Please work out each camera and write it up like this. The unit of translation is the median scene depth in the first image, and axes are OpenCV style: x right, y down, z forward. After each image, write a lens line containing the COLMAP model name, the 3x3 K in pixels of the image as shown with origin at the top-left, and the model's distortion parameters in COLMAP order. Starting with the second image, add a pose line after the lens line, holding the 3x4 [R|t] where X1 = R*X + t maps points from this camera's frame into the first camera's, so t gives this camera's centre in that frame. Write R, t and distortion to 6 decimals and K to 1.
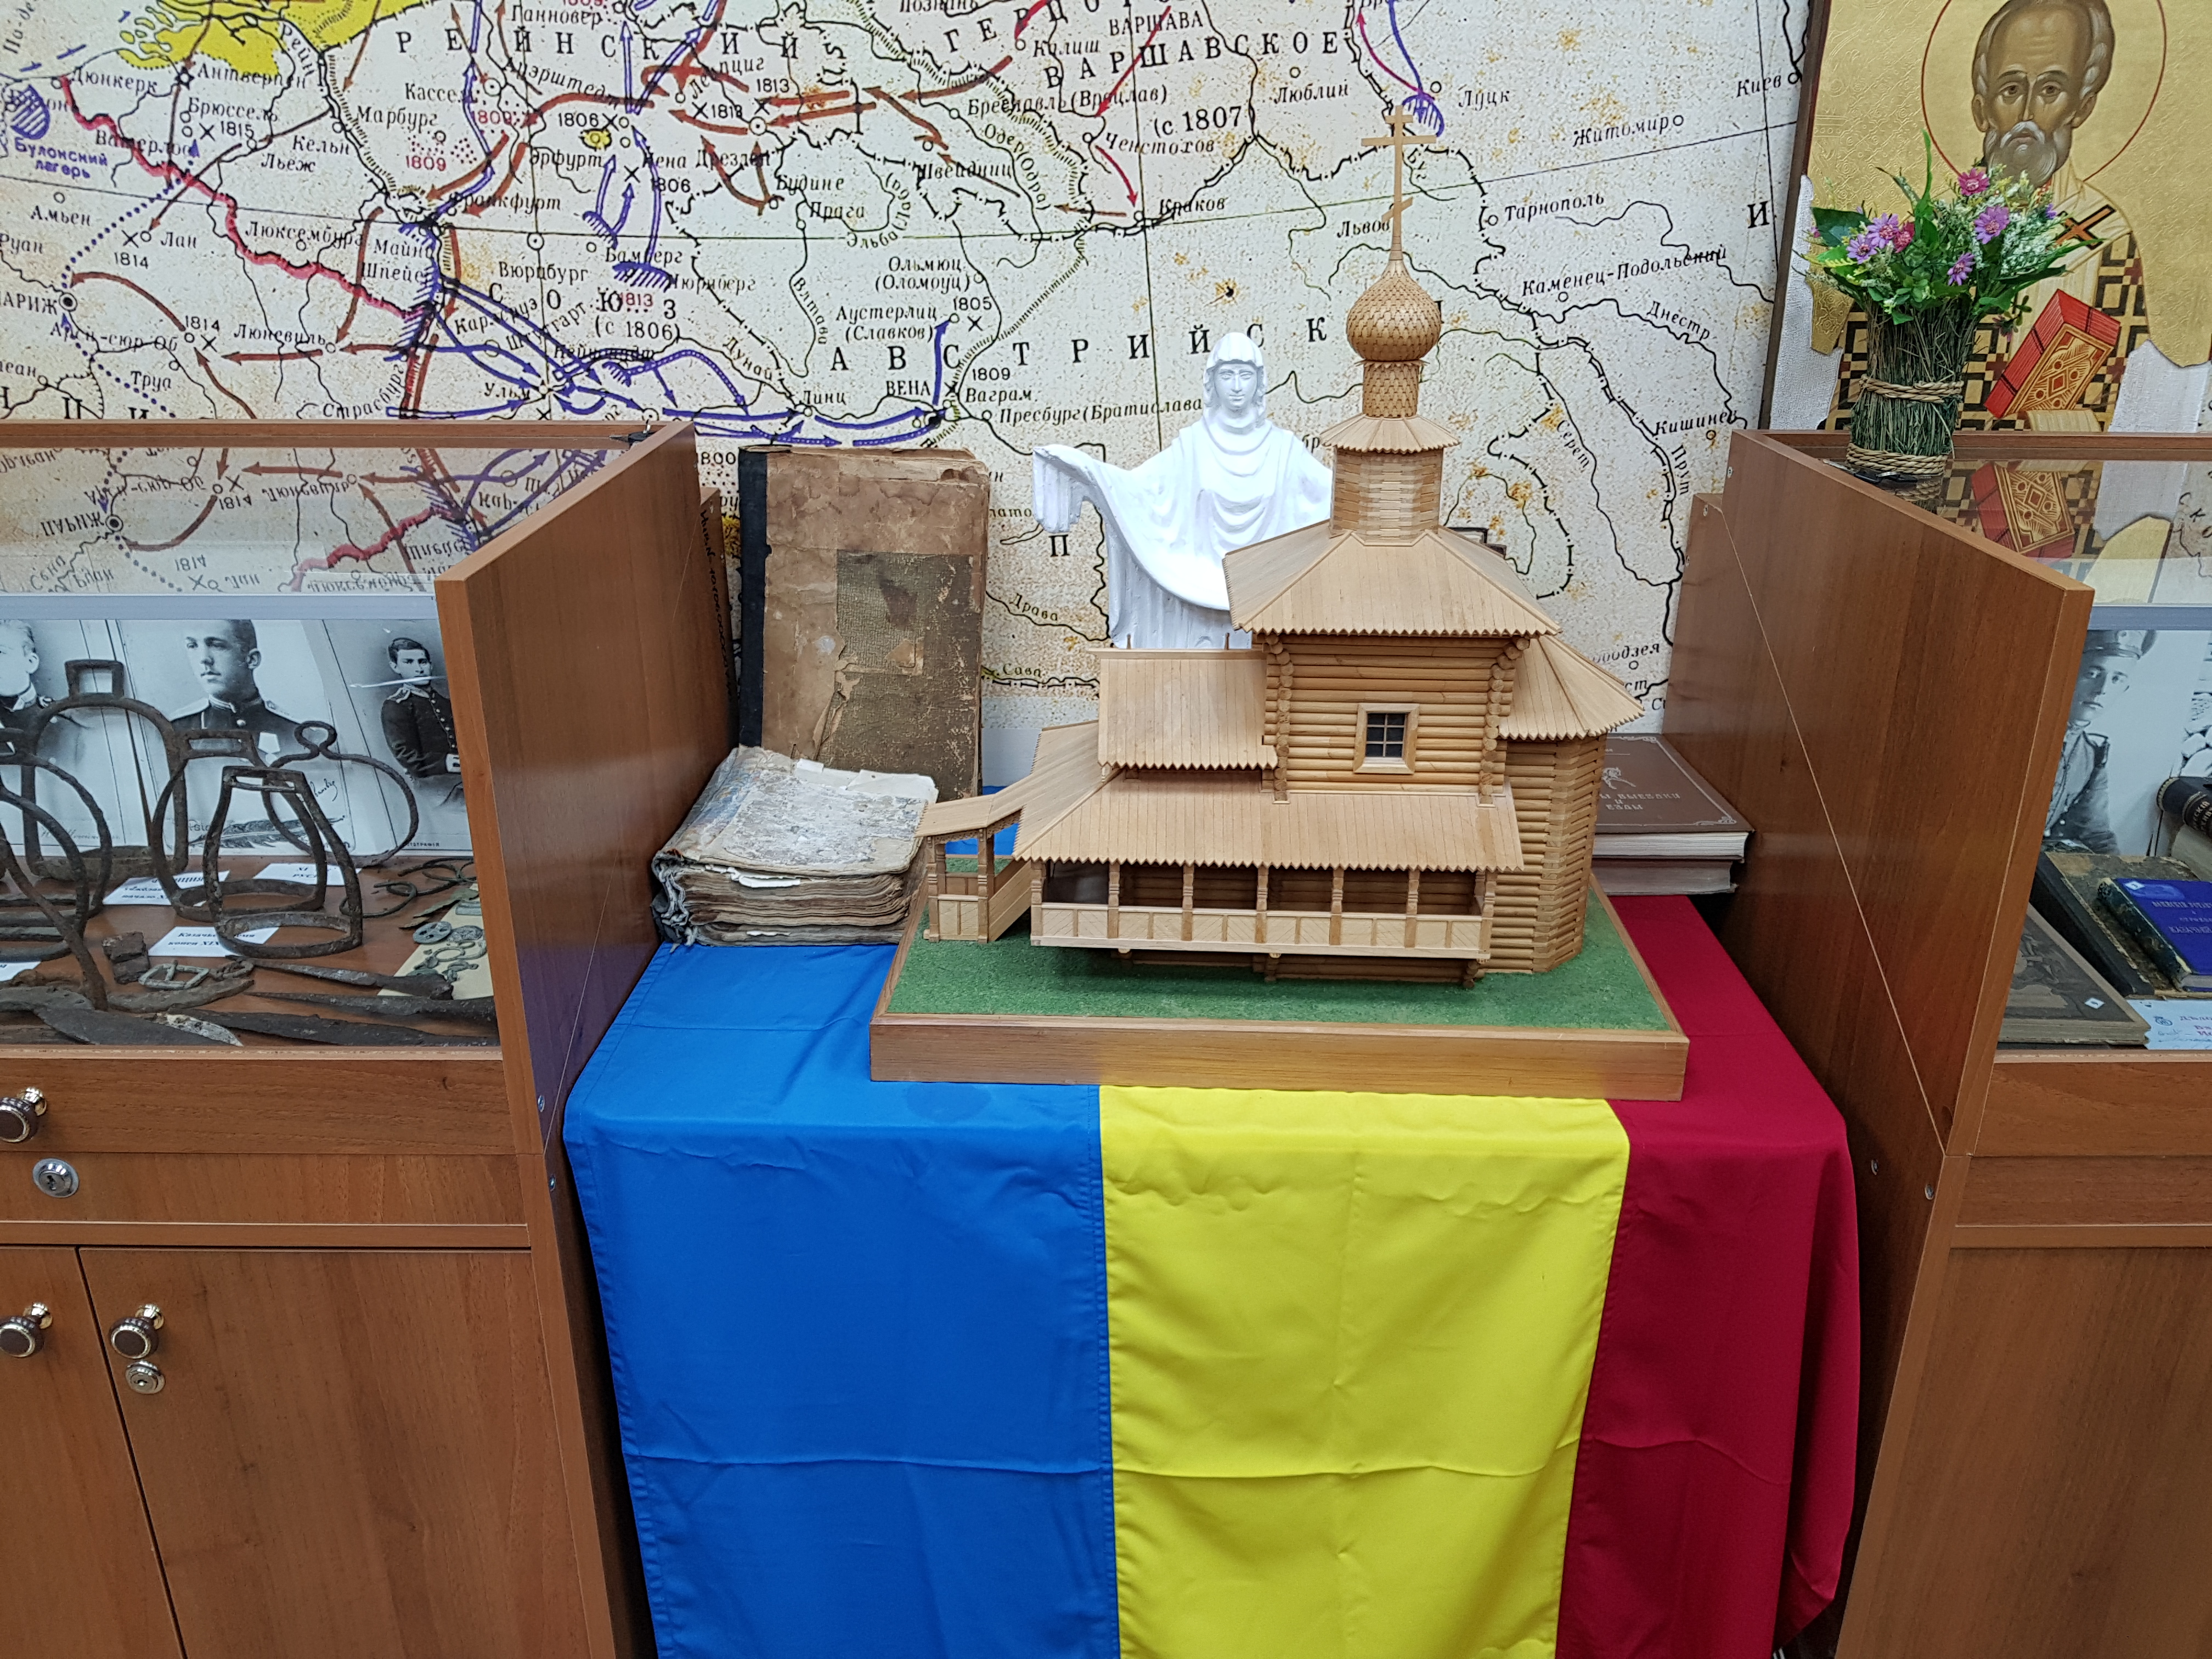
lens RADIAL K [[1745.0, 0, 1111.3], [0, 1745.0, 811.2], [0, 0, 1]] dist [0.051277, -0.091549]
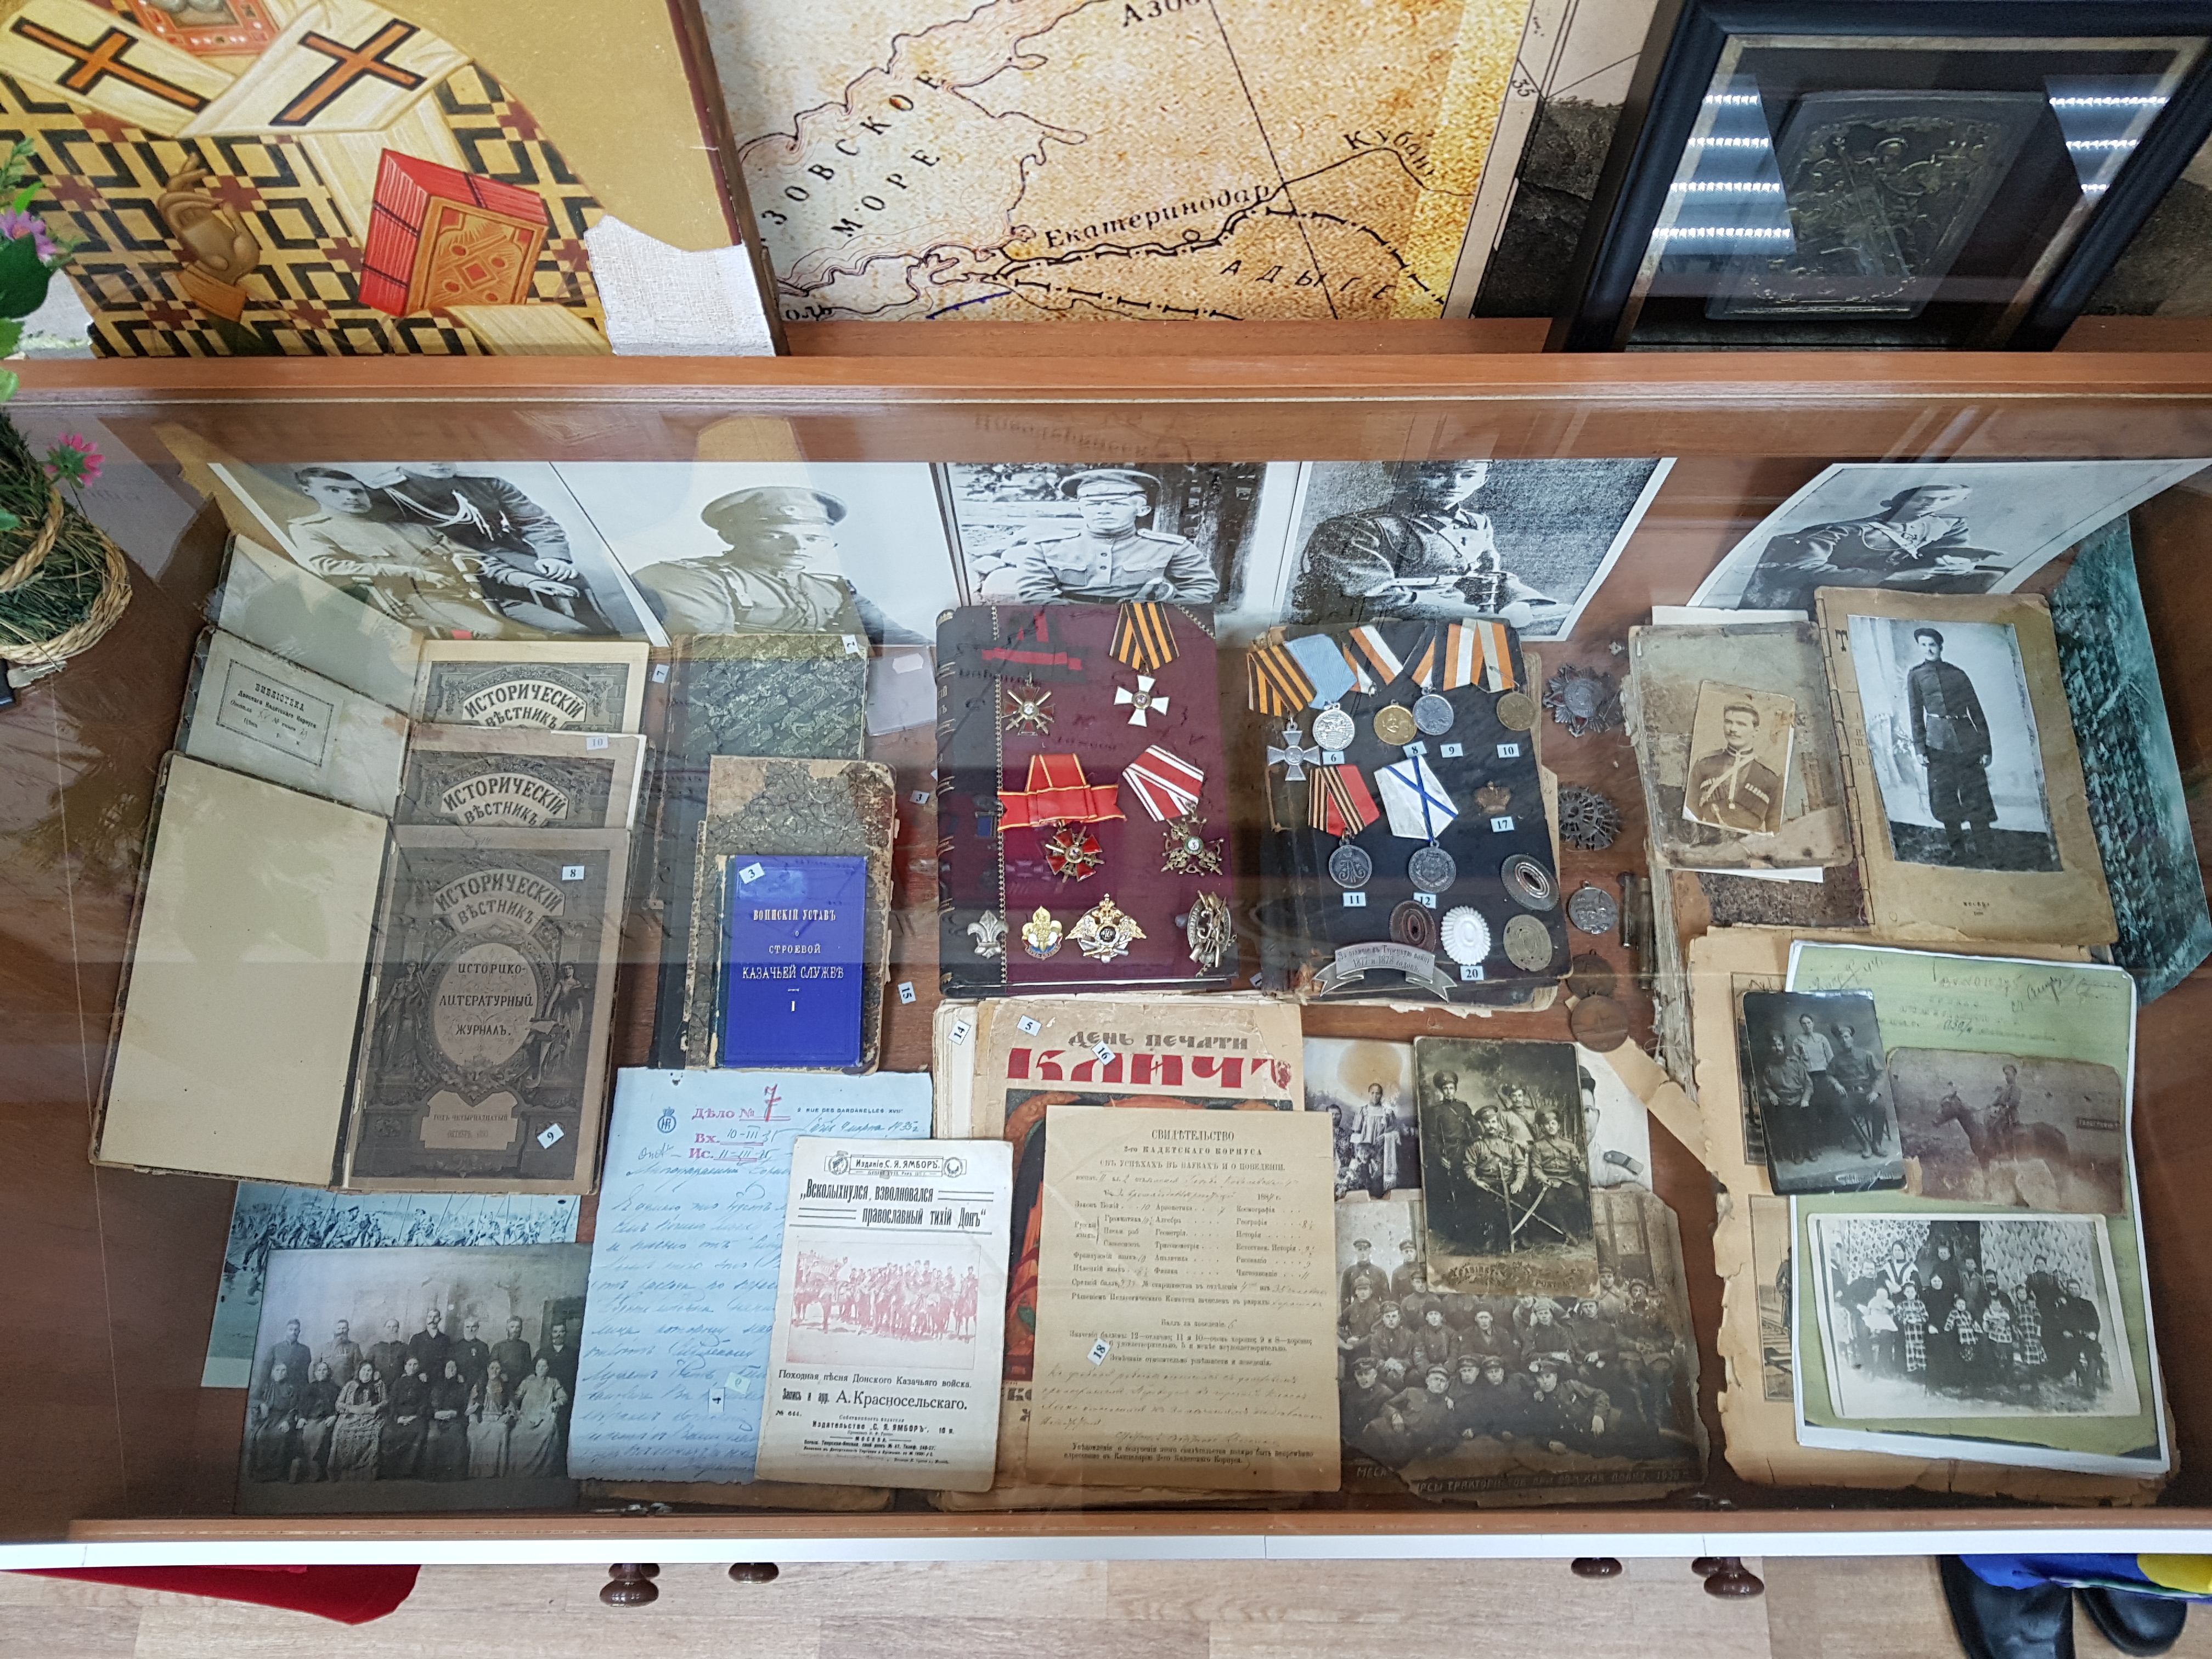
lens RADIAL K [[1745.0, 0, 1108.9], [0, 1745.0, 839.1], [0, 0, 1]] dist [0.051277, -0.091549]
pose [[0.999960, 0.000041, -0.008908, 0.745195], [0.006614, 0.666489, 0.745486, -0.536451], [0.005968, -0.745515, 0.666462, 0.505069]]
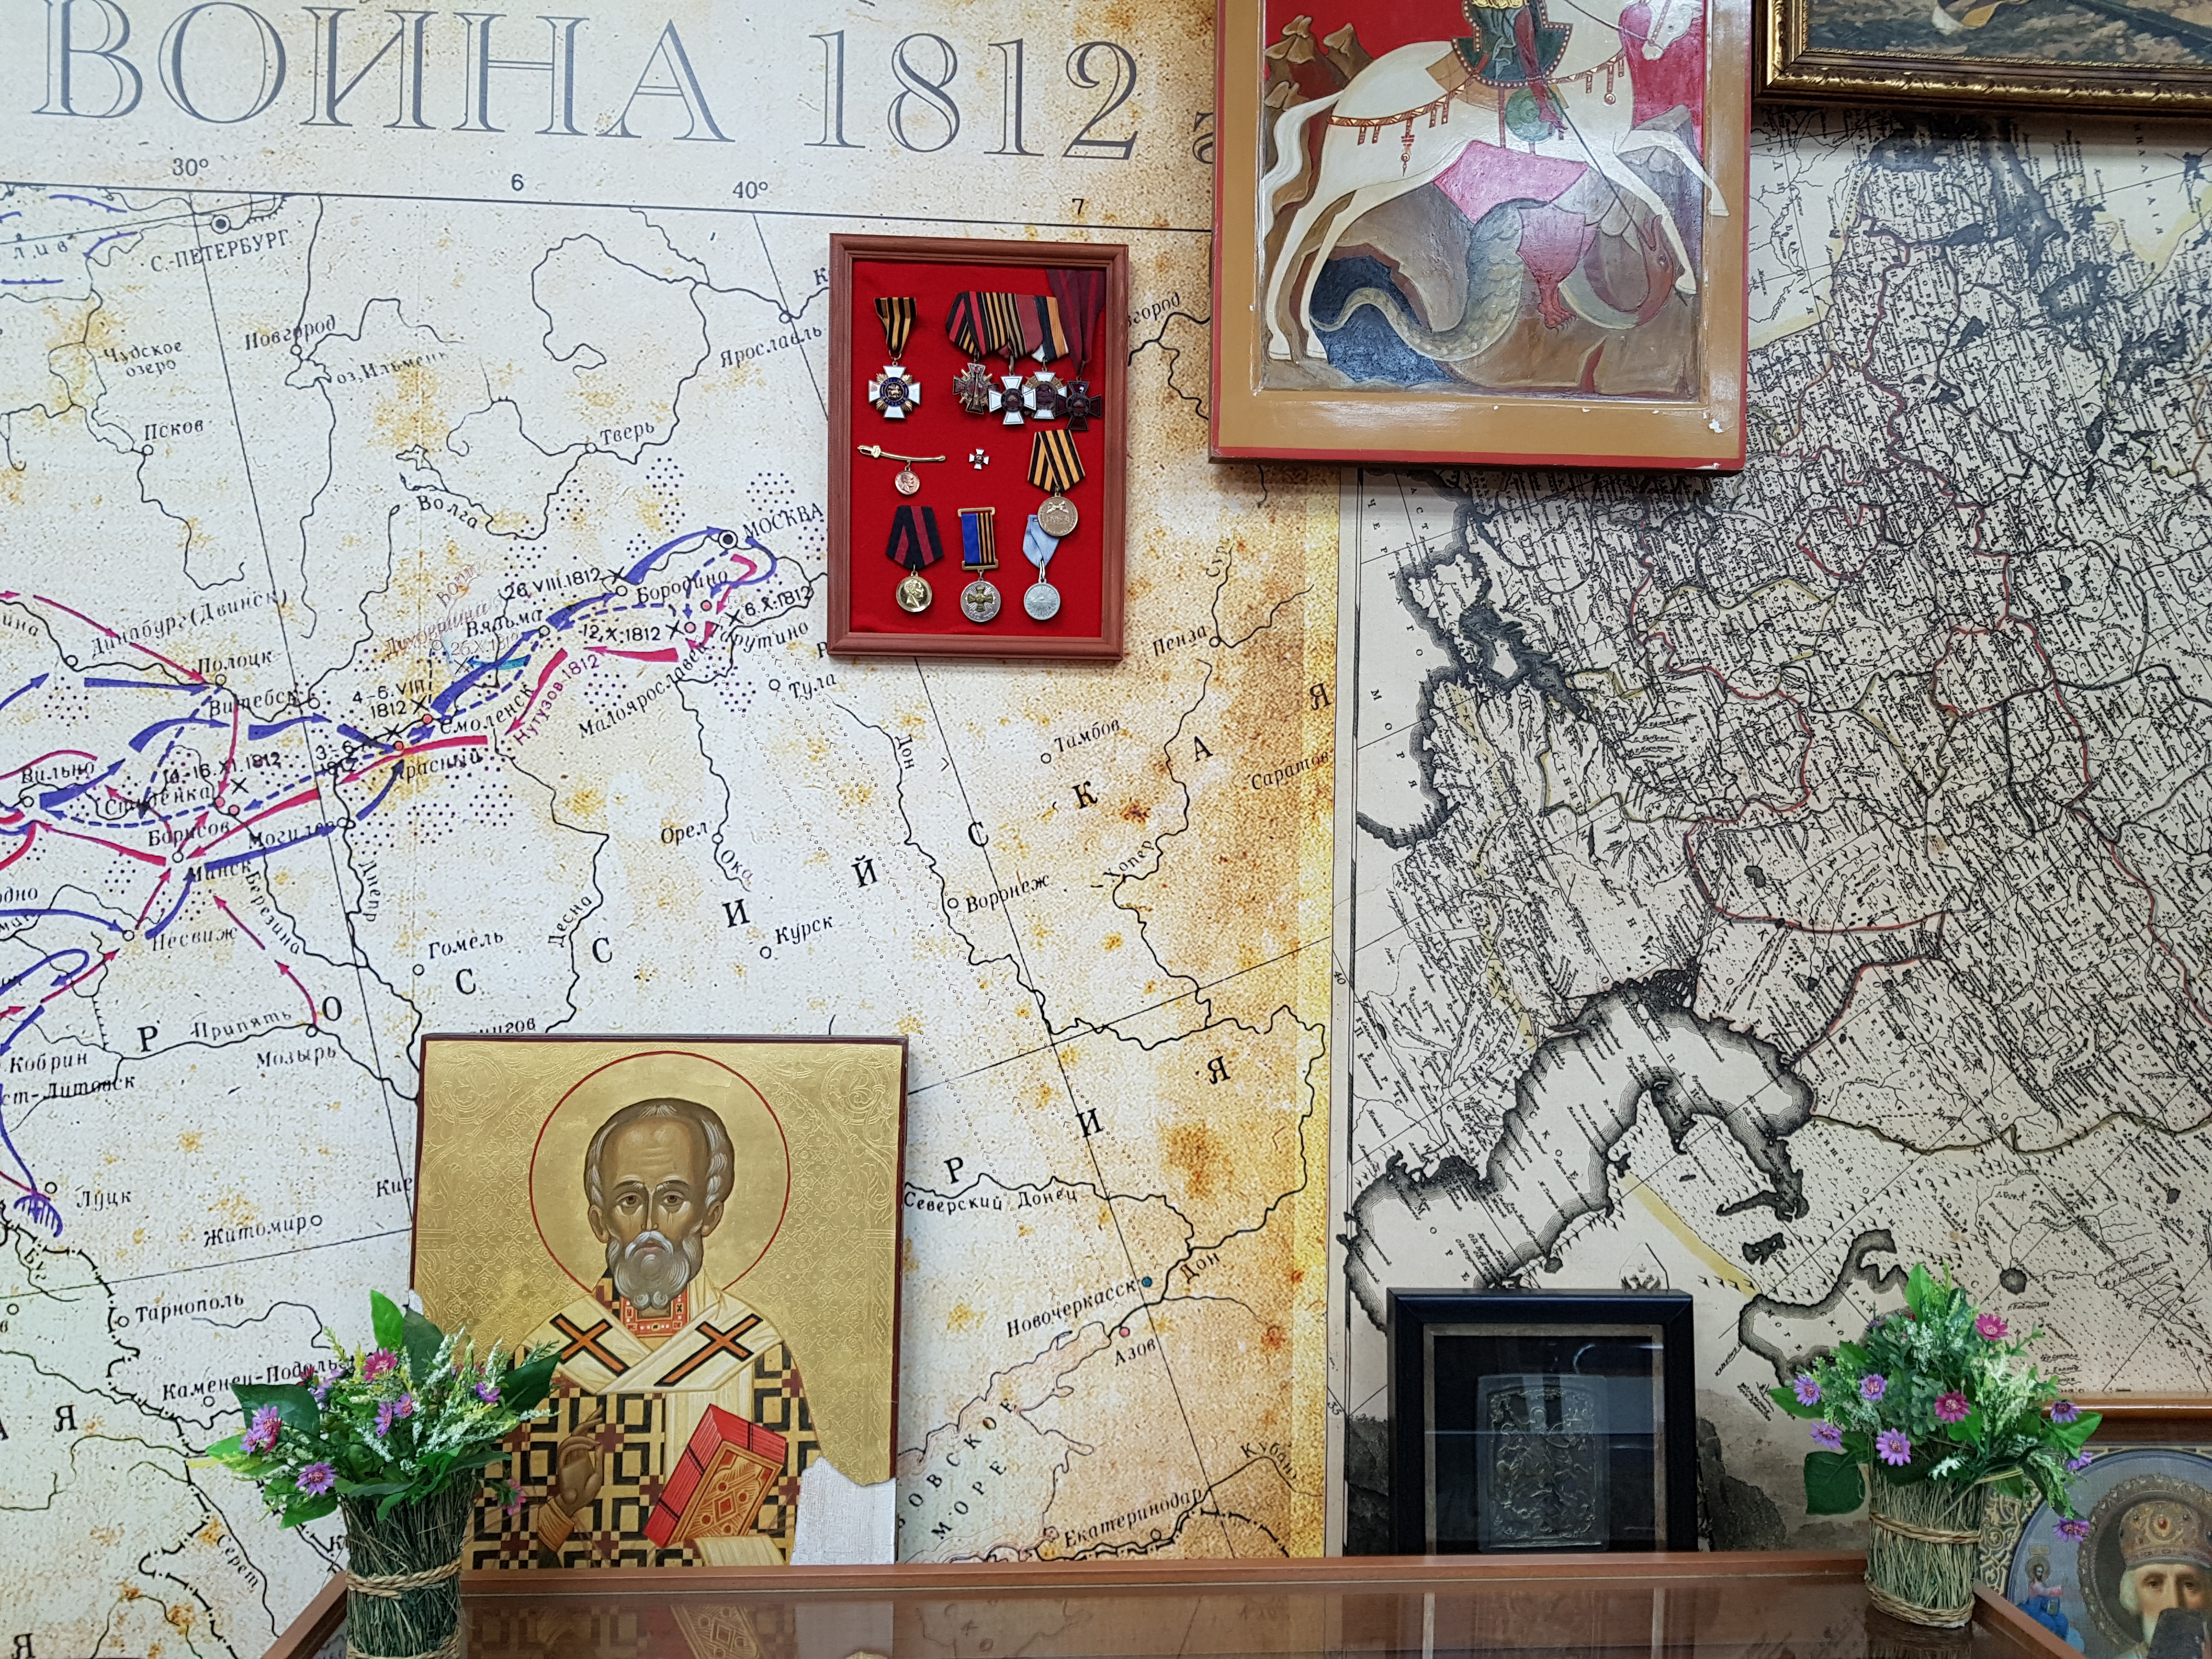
lens RADIAL K [[1745.0, 0, 1099.7], [0, 1745.0, 818.0], [0, 0, 1]] dist [0.051277, -0.091549]
pose [[0.998100, 0.008462, 0.061028, 0.675303], [0.015026, 0.927185, -0.374302, -0.232027], [-0.059752, 0.374508, 0.925297, 0.023815]]
